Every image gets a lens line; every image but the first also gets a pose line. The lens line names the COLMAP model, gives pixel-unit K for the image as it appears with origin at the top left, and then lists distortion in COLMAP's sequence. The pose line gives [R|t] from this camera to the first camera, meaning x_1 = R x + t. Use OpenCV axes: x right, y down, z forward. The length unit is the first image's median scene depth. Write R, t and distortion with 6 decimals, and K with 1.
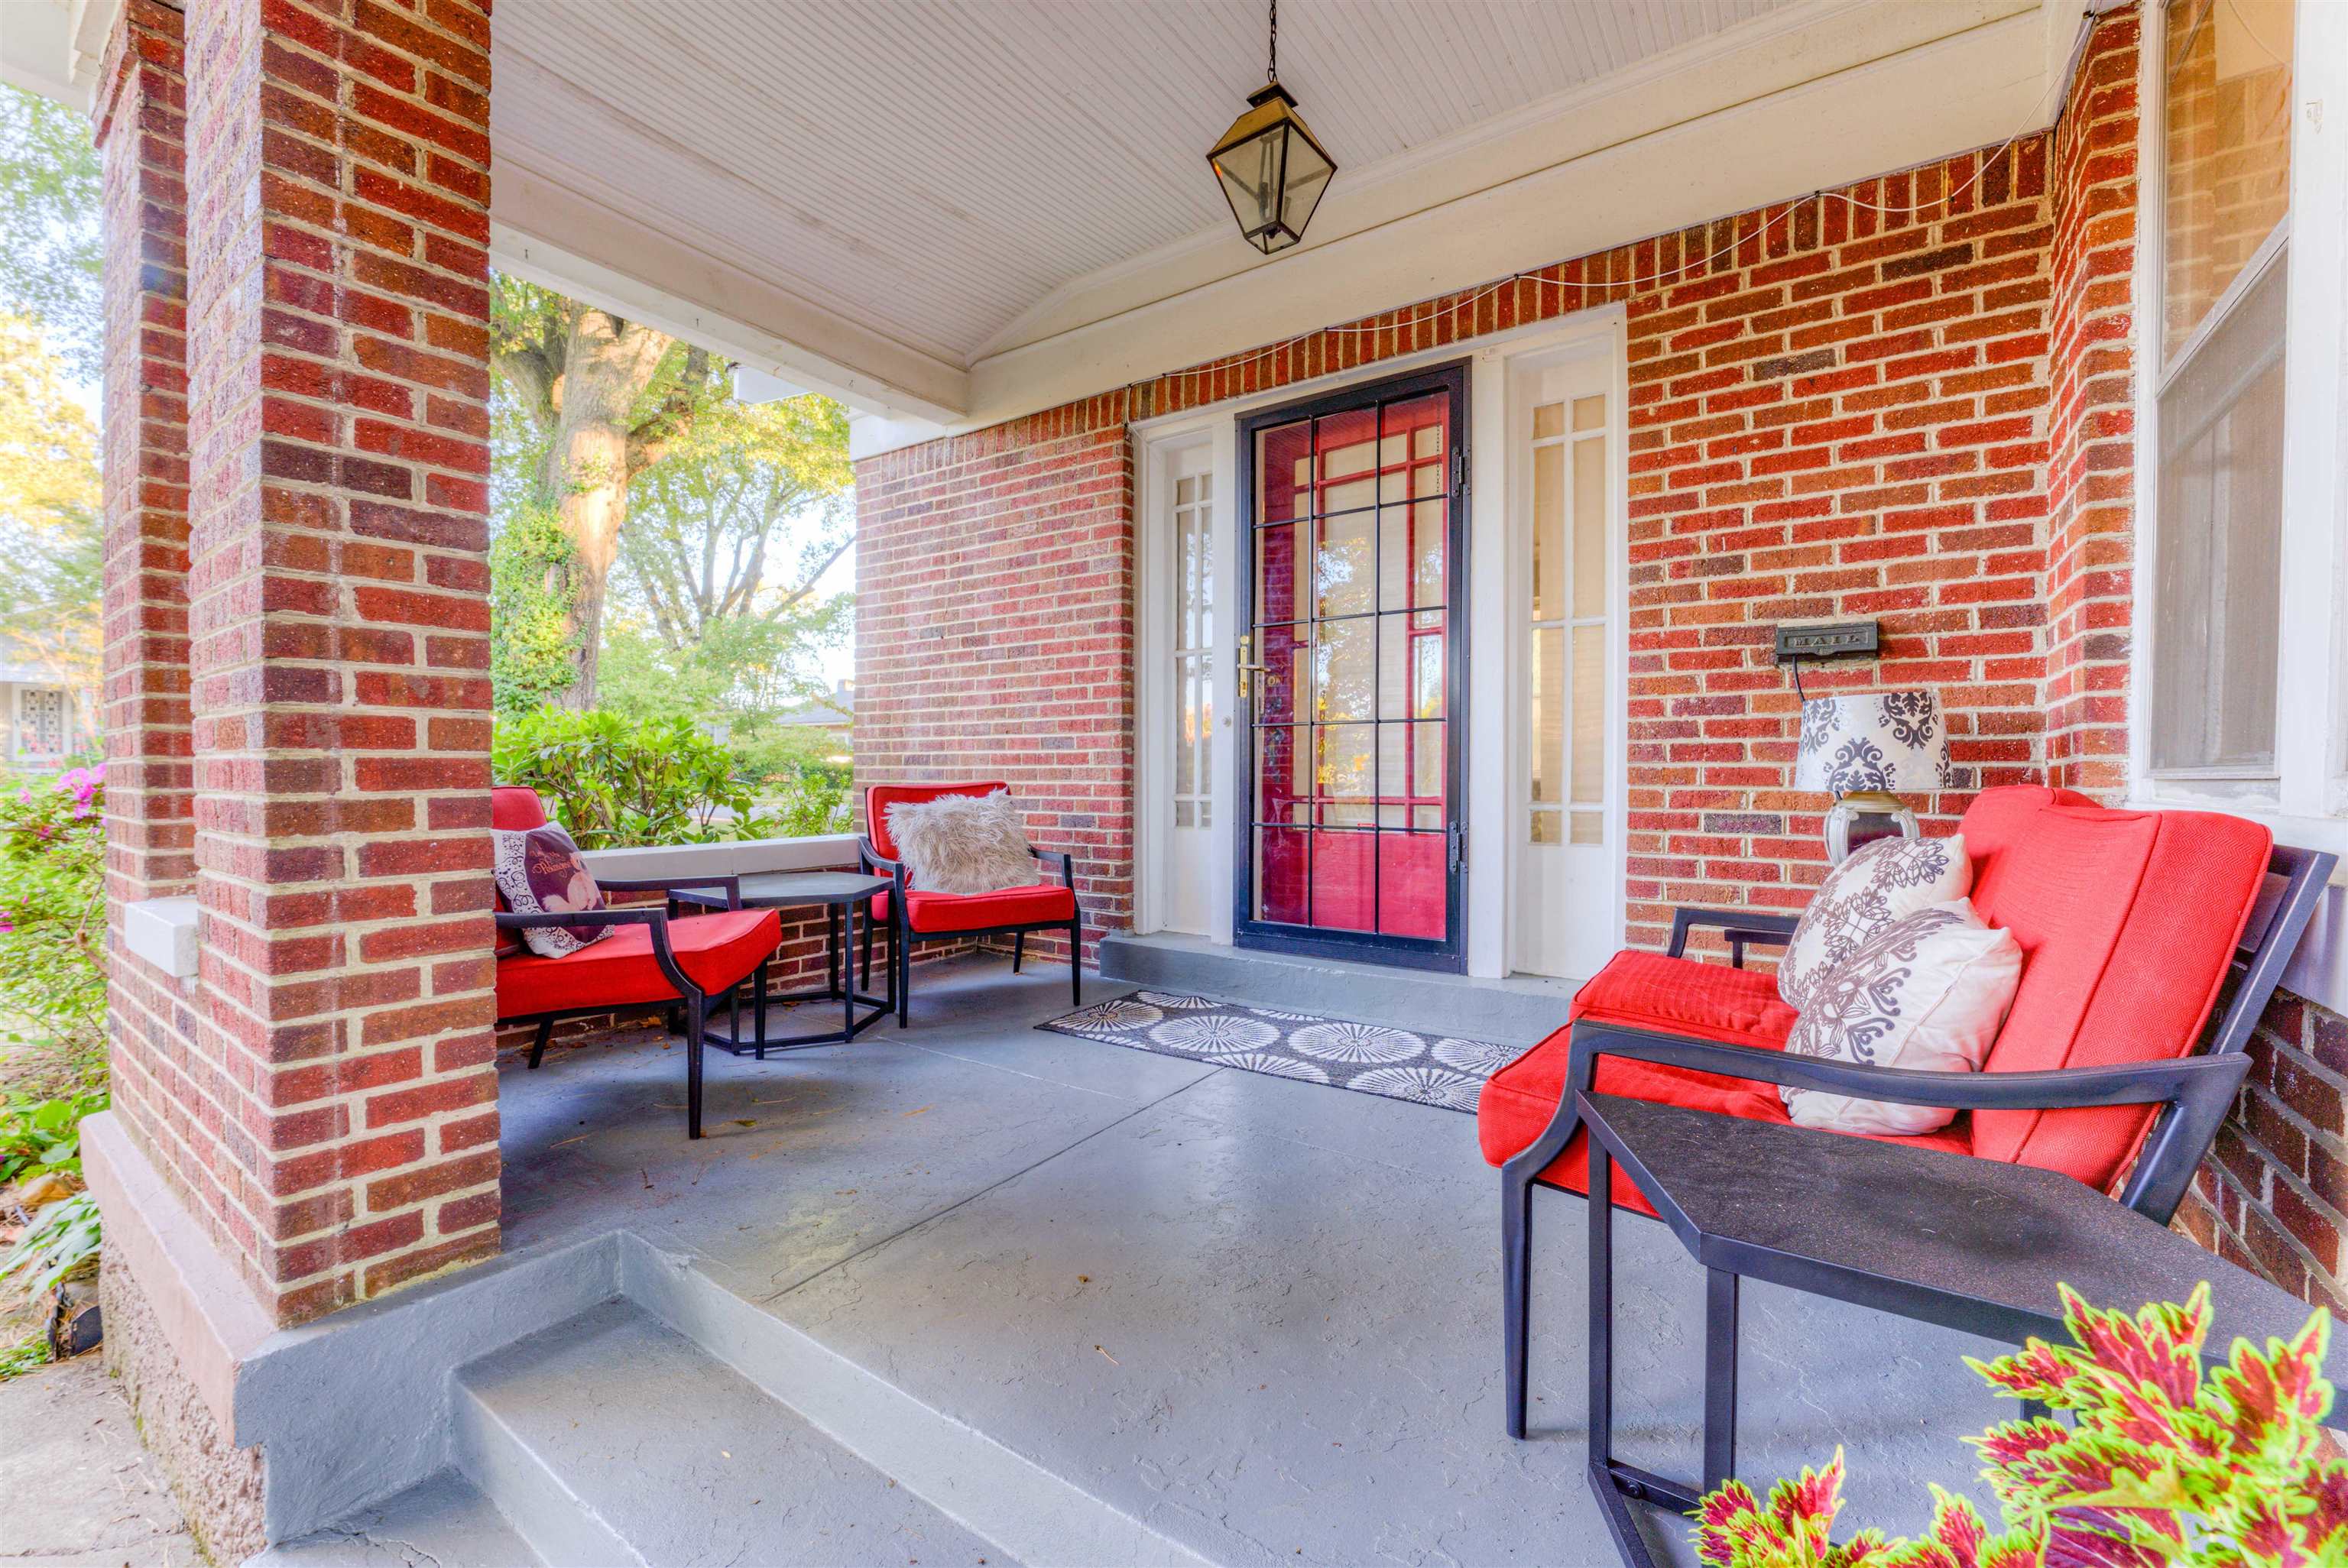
lens RADIAL K [[955.0, 0, 1178.6], [0, 955.0, 801.1], [0, 0, 1]] dist [-0.025547, -0.000055]
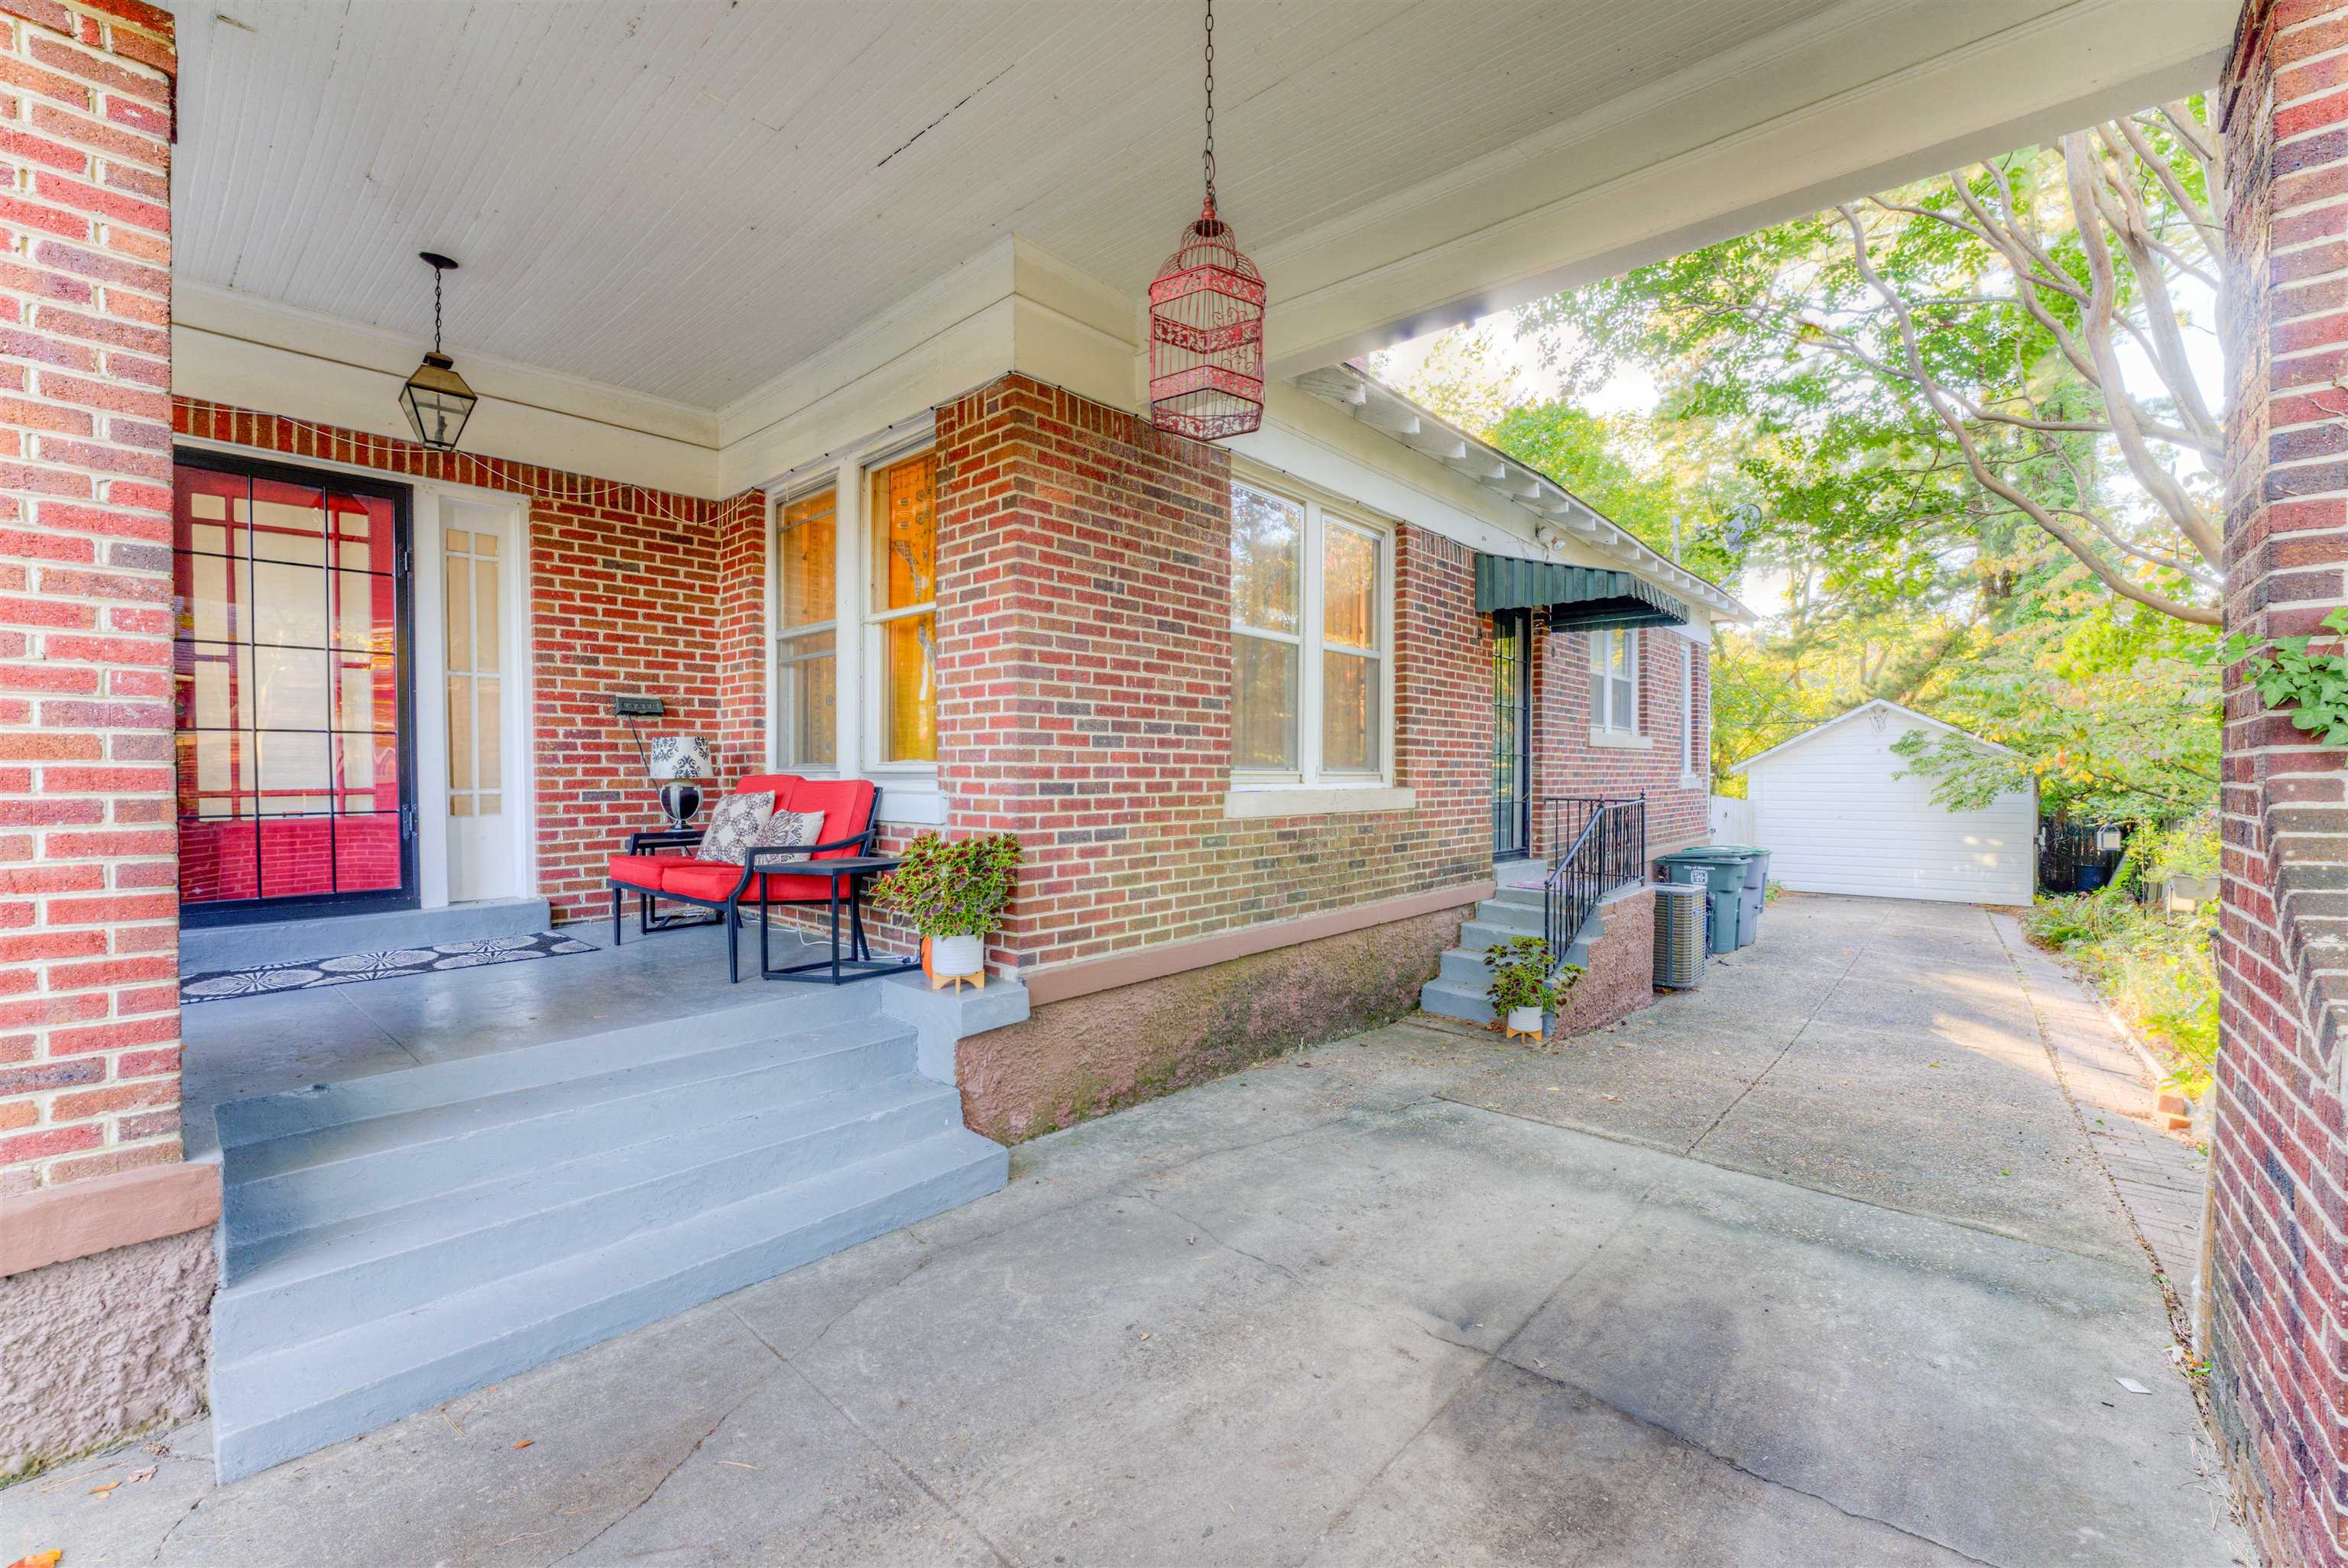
lens RADIAL K [[955.0, 0, 1178.1], [0, 955.0, 783.4], [0, 0, 1]] dist [-0.025547, -0.000055]
pose [[0.112311, -0.018627, 0.993498, -1.188740], [0.024807, 0.999565, 0.015936, -0.003677], [-0.993363, 0.022855, 0.112725, -0.384110]]
